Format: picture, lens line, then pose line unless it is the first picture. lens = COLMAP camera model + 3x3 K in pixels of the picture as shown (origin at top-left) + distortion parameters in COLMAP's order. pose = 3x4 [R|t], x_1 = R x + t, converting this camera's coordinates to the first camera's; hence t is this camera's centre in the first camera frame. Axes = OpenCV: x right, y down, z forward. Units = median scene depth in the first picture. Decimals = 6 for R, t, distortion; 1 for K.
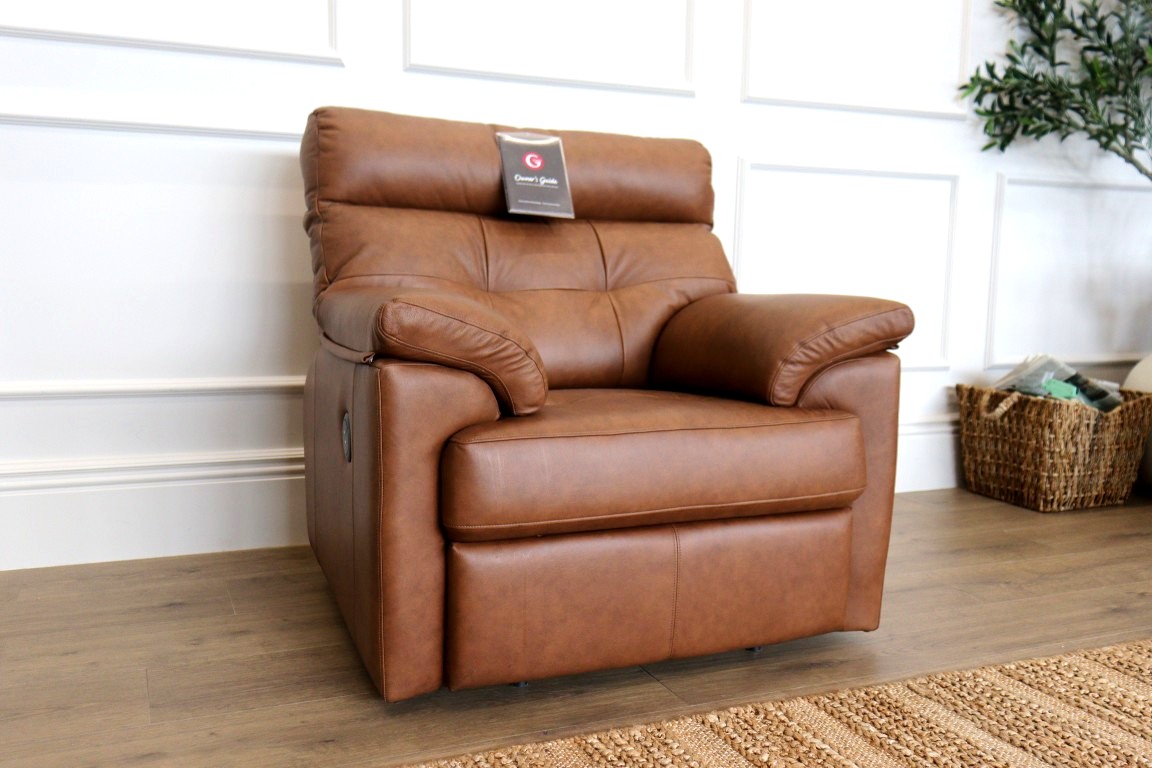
lens RADIAL K [[1046.5, 0, 565.1], [0, 1046.5, 377.5], [0, 0, 1]] dist [-0.000907, 0.000000]
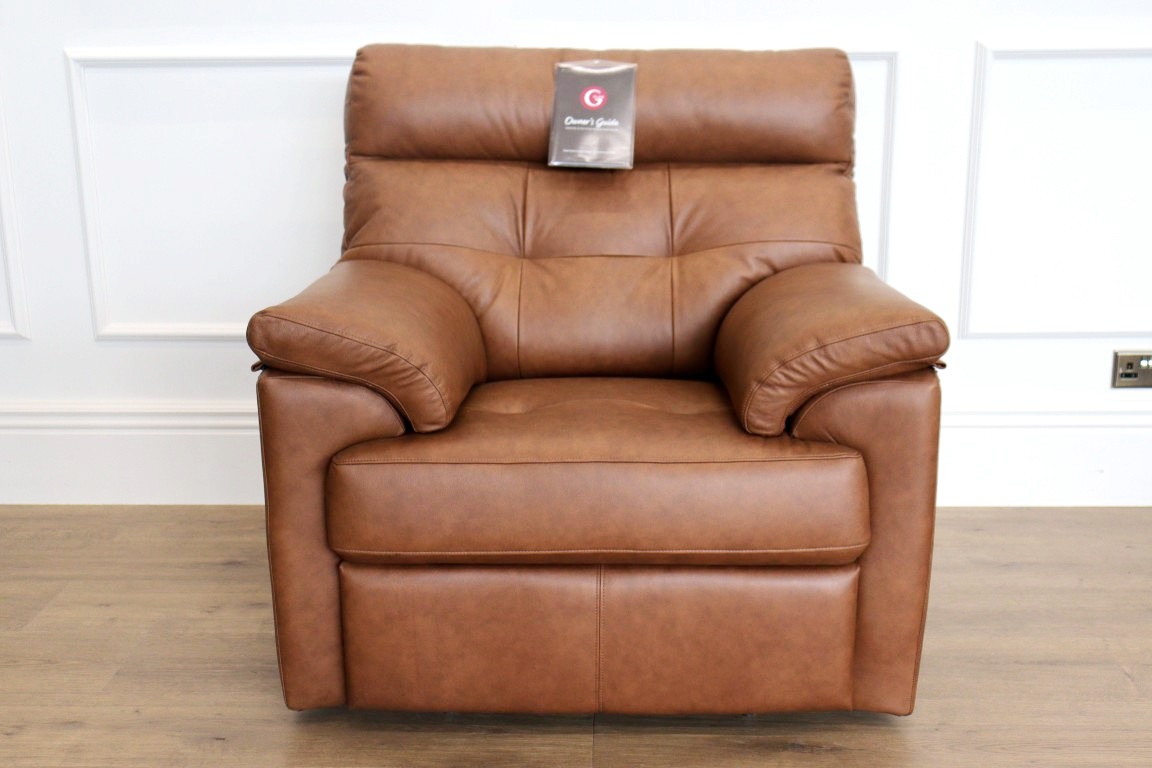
lens RADIAL K [[1353.7, 0, 561.4], [0, 1353.7, 379.1], [0, 0, 1]] dist [0.003314, 0.000000]
pose [[0.905704, 0.072440, -0.417674, 0.501745], [-0.020347, 0.991584, 0.127856, -0.147496], [0.423421, -0.107301, 0.899556, -0.009568]]
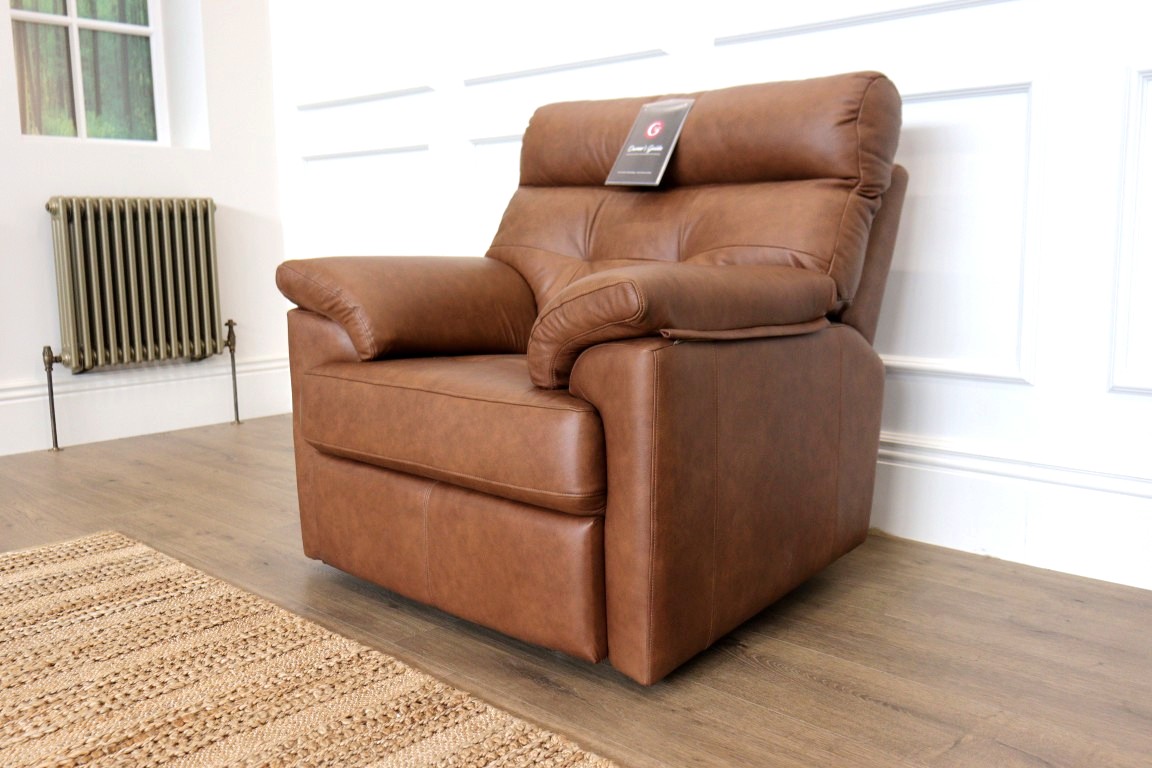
lens RADIAL K [[1046.5, 0, 574.4], [0, 1046.5, 373.0], [0, 0, 1]] dist [-0.000907, 0.000000]
pose [[0.398212, 0.104087, -0.911369, 1.047428], [-0.084974, 0.993455, 0.076333, -0.056934], [0.913349, 0.047046, 0.404450, 0.656339]]
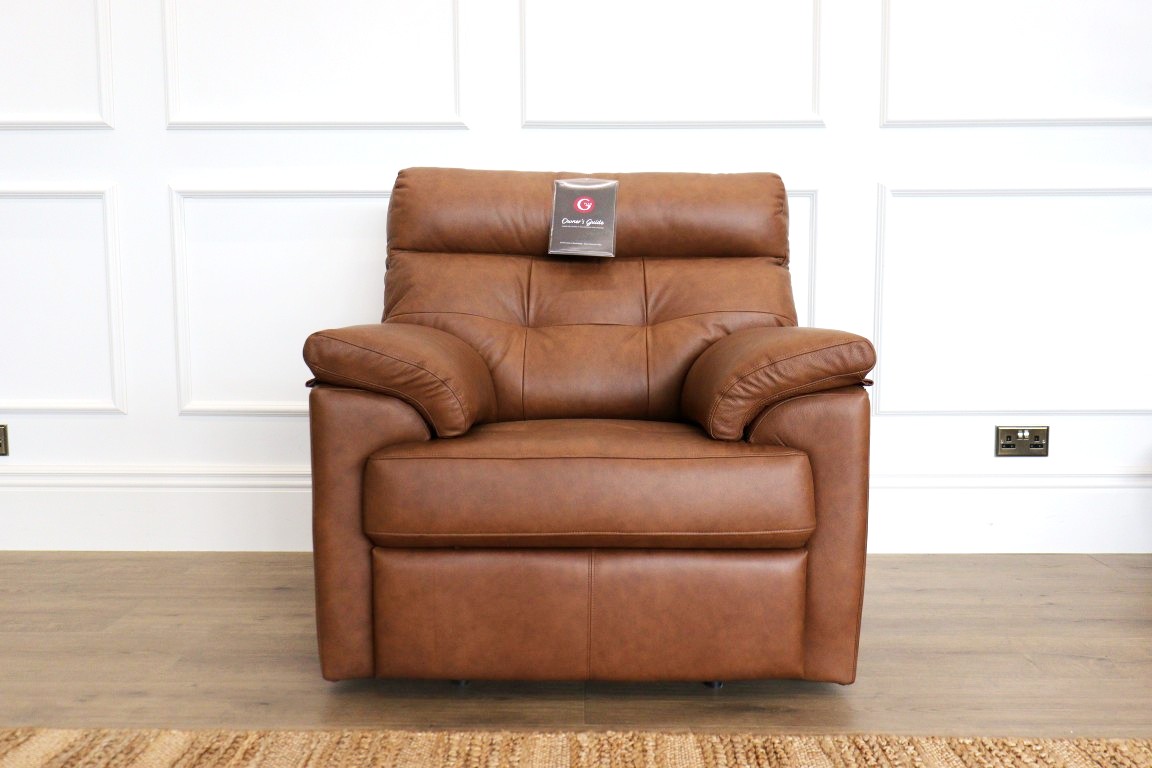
lens RADIAL K [[1046.5, 0, 568.7], [0, 1046.5, 381.5], [0, 0, 1]] dist [-0.000907, 0.000000]
pose [[0.913592, 0.015165, -0.406350, 0.473314], [-0.027849, 0.999291, -0.025319, 0.000766], [0.405678, 0.034448, 0.913367, 0.032361]]
